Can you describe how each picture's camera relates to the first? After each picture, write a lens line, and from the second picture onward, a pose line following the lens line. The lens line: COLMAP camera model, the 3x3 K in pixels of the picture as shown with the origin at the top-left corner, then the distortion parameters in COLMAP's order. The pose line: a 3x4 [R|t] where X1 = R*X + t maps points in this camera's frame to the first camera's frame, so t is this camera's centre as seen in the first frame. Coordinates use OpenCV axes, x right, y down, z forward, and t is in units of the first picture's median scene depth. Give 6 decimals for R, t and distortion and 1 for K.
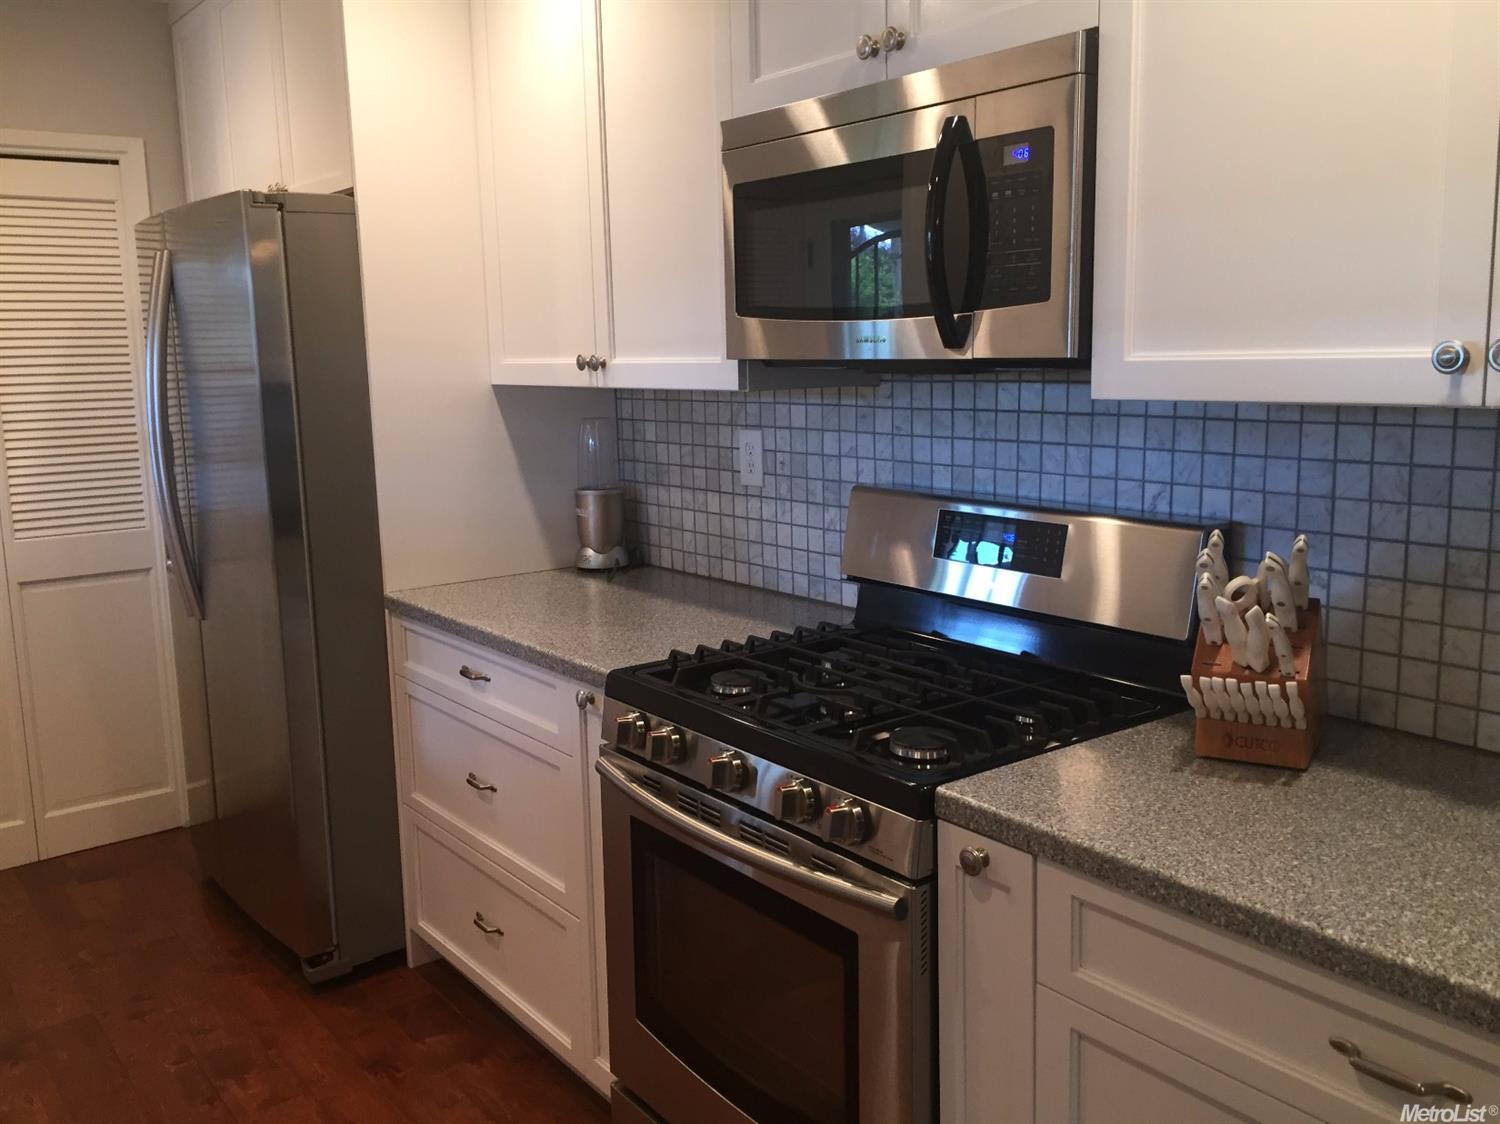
lens RADIAL K [[1295.3, 0, 756.5], [0, 1295.3, 551.1], [0, 0, 1]] dist [0.094221, -0.144542]
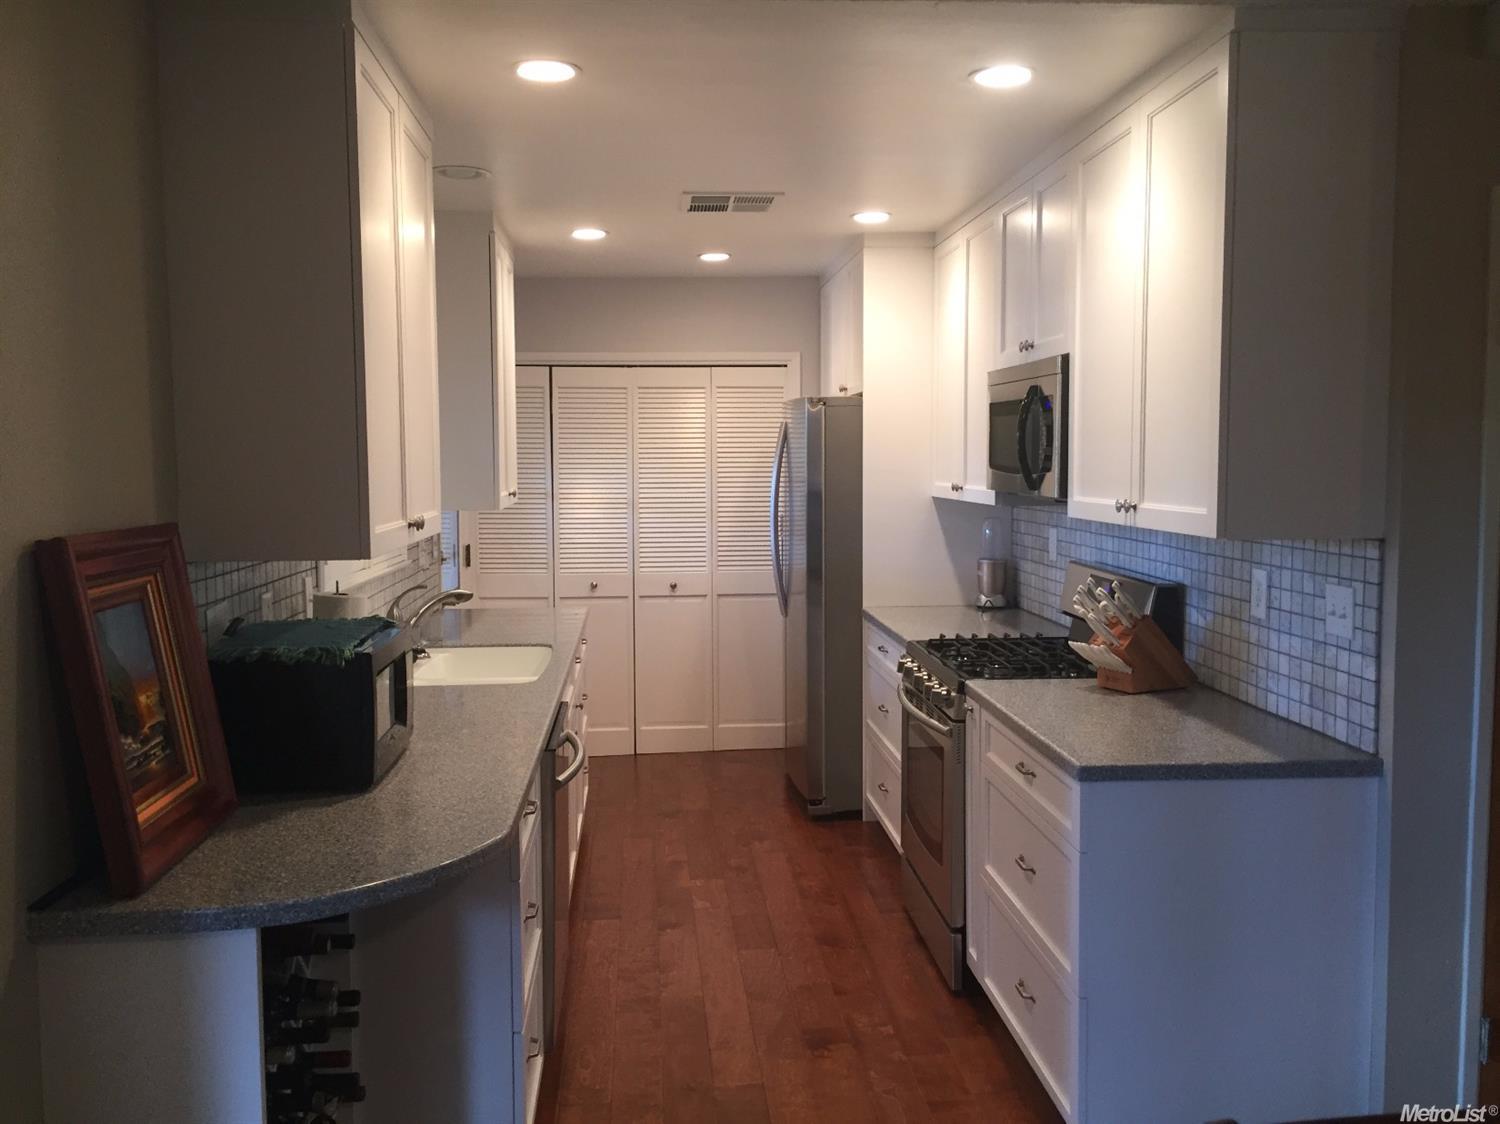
lens RADIAL K [[1295.3, 0, 756.5], [0, 1295.3, 551.1], [0, 0, 1]] dist [0.094221, -0.144542]
pose [[0.841990, 0.059625, -0.536189, 0.585791], [-0.098896, 0.994091, -0.044754, 0.051939], [0.530352, 0.090709, 0.842911, -0.648738]]
